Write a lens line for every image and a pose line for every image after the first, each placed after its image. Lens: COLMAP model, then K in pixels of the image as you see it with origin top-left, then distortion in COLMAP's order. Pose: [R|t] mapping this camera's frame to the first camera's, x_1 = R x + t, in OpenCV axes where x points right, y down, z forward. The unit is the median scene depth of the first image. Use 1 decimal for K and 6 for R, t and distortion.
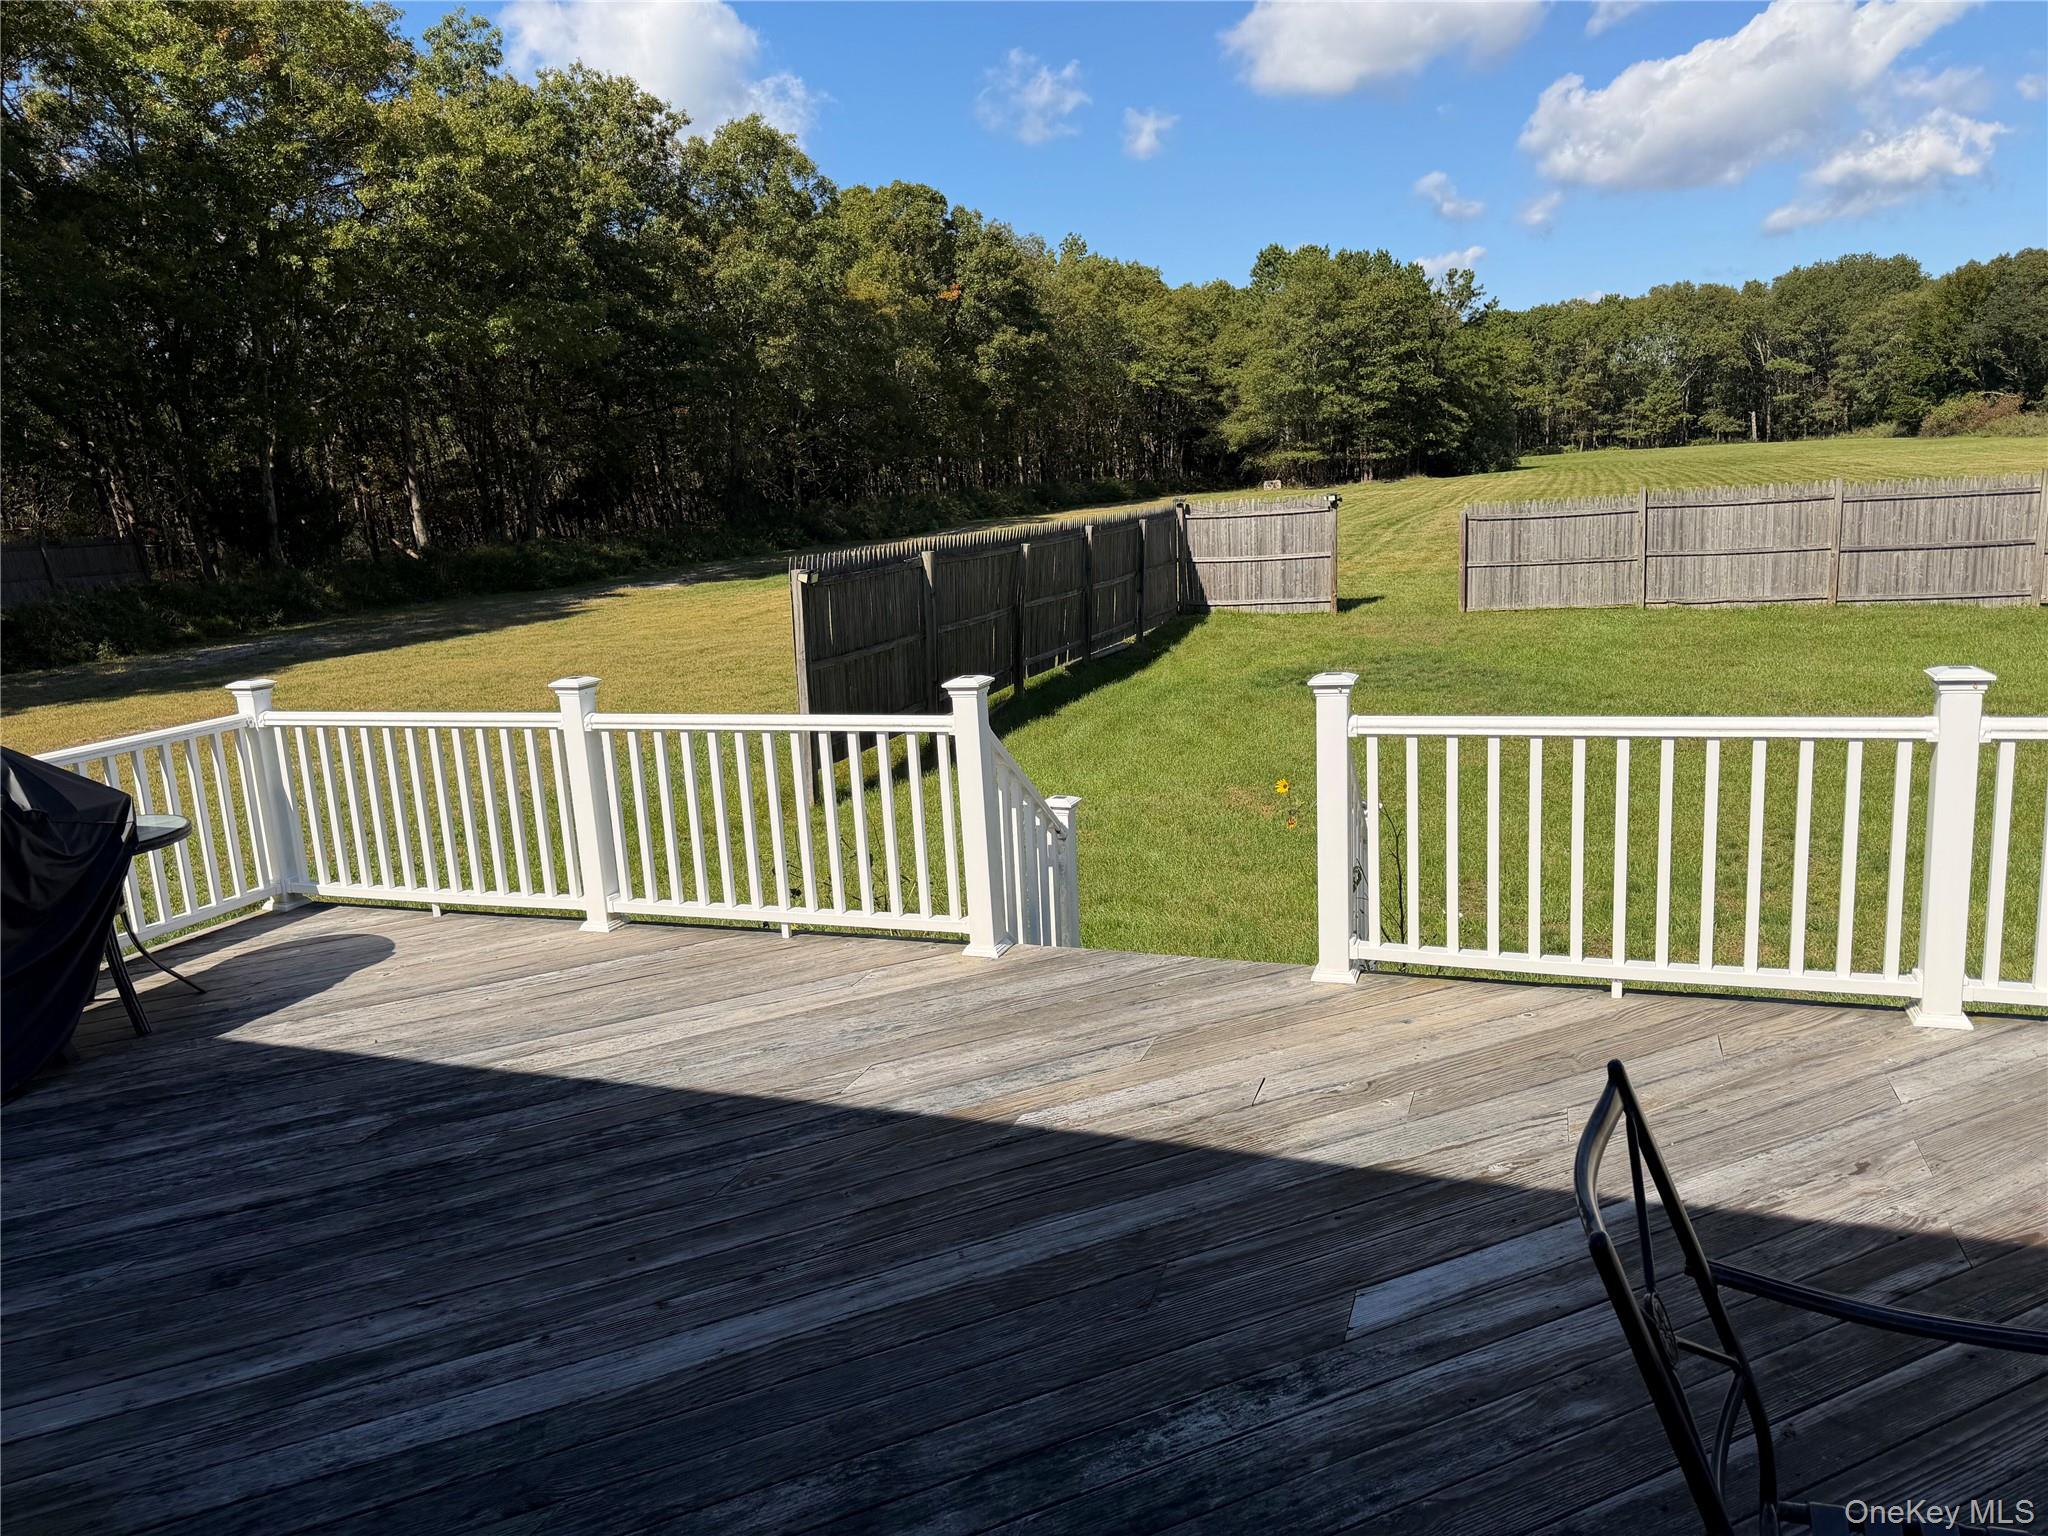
lens RADIAL K [[1414.7, 0, 1021.3], [0, 1414.7, 777.9], [0, 0, 1]] dist [0.019779, -0.032231]
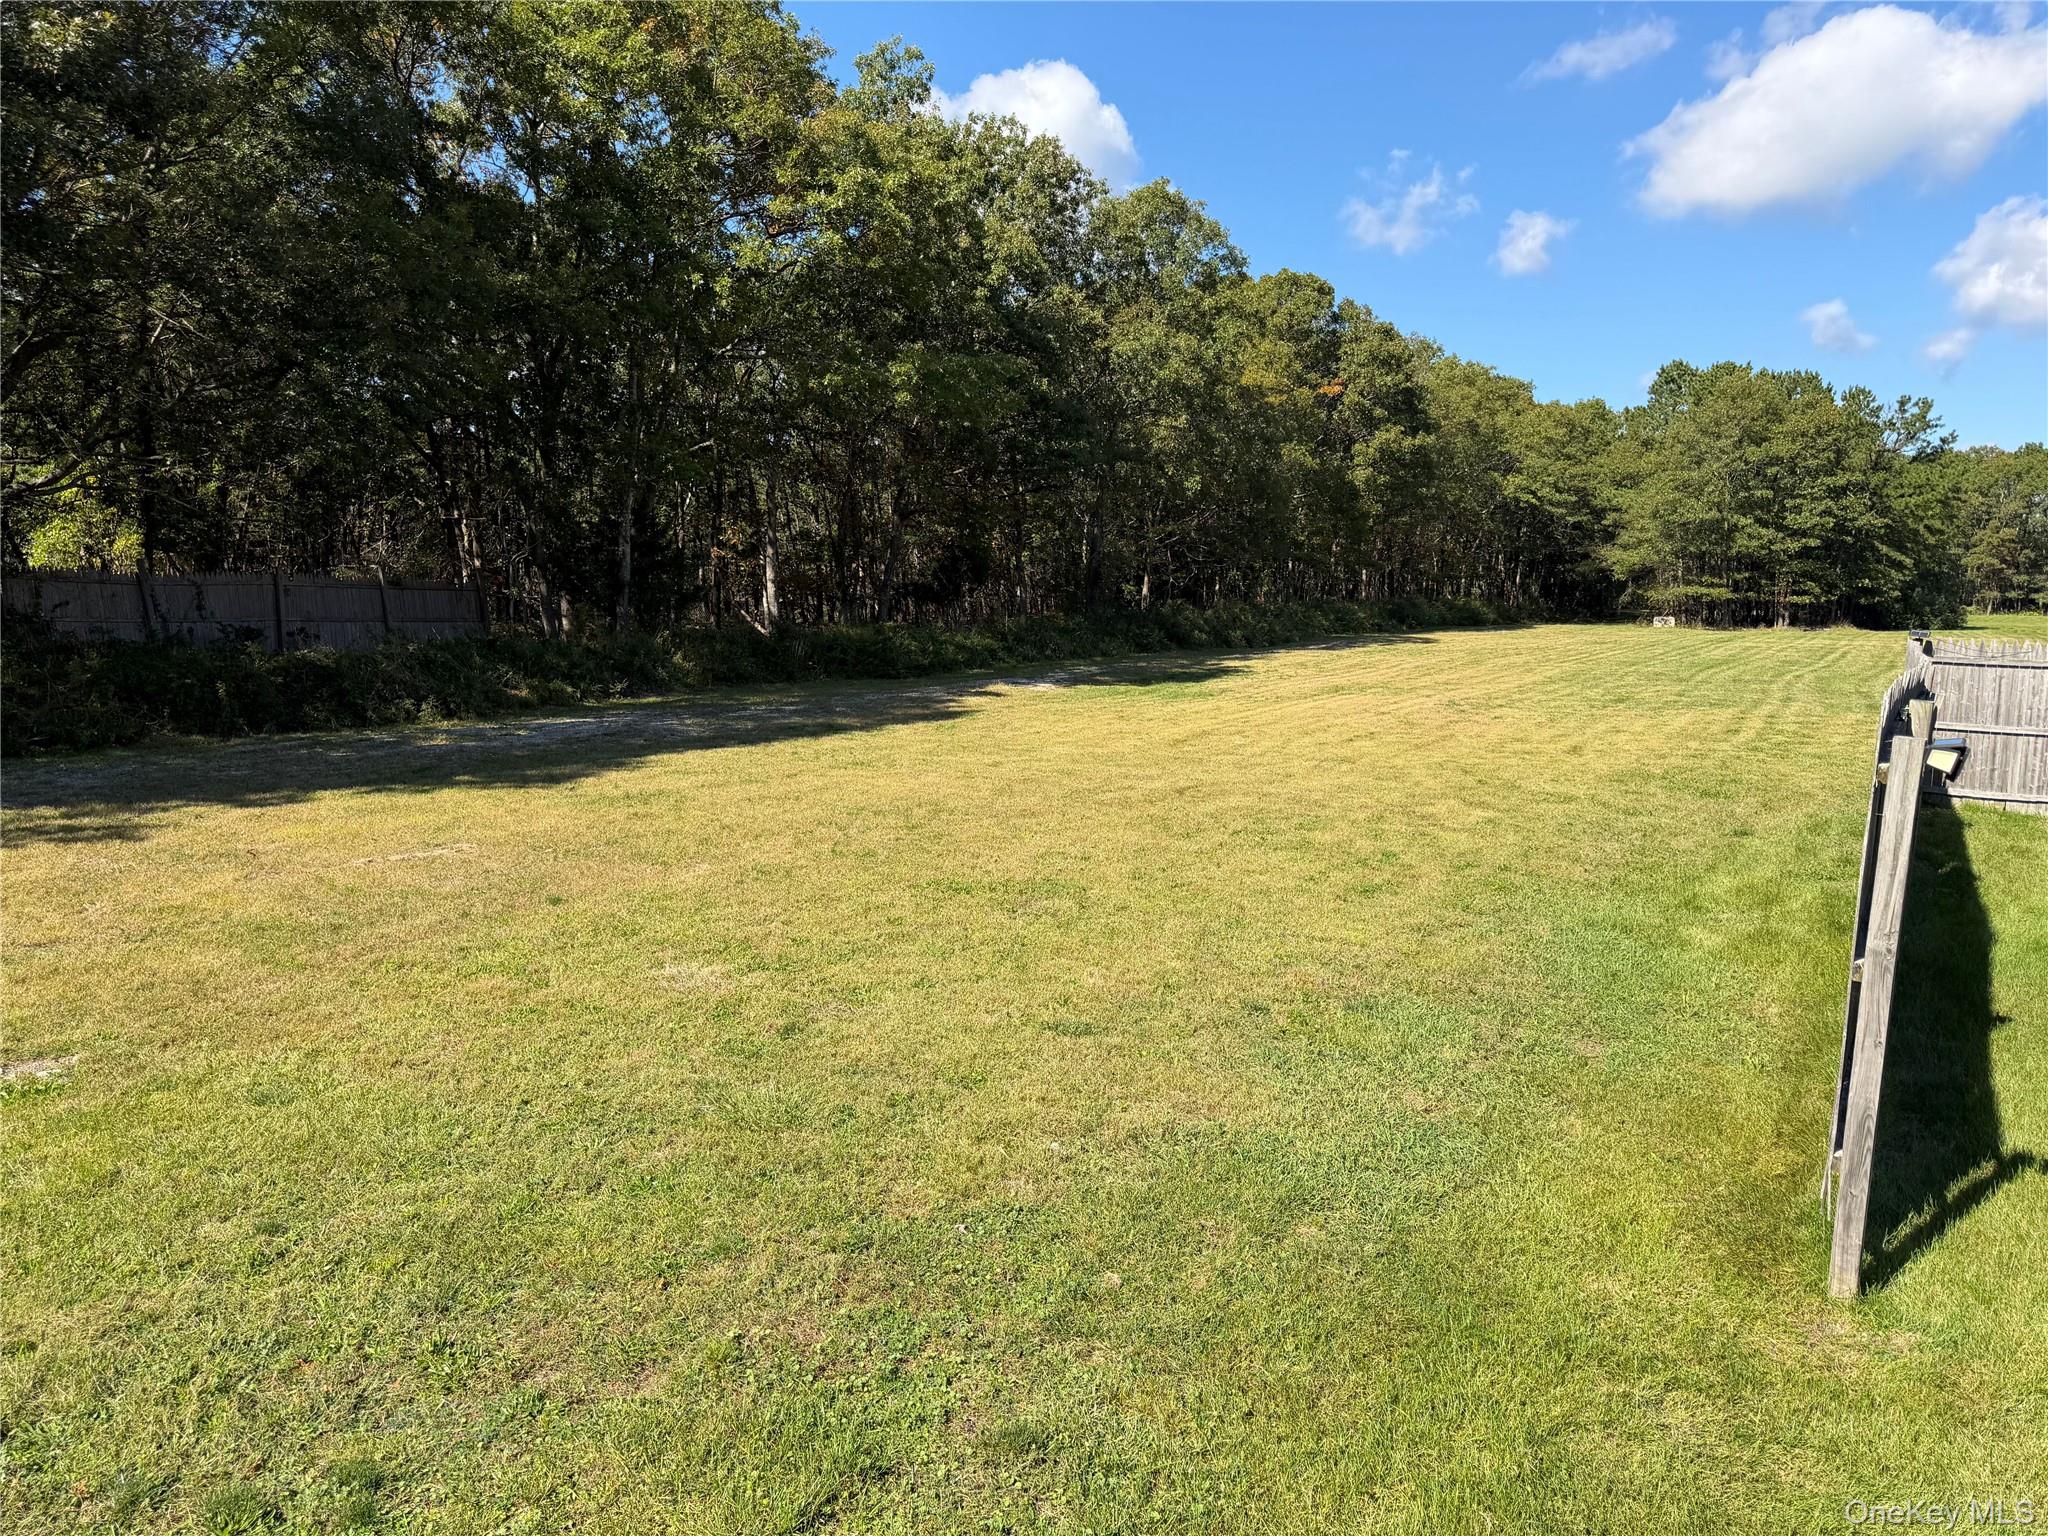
lens RADIAL K [[1414.7, 0, 1022.5], [0, 1414.7, 752.2], [0, 0, 1]] dist [0.019779, -0.032231]
pose [[0.979346, 0.098184, -0.176753, -0.060811], [-0.113485, 0.990424, -0.078628, -0.015902], [0.167341, 0.097063, 0.981109, 0.095833]]
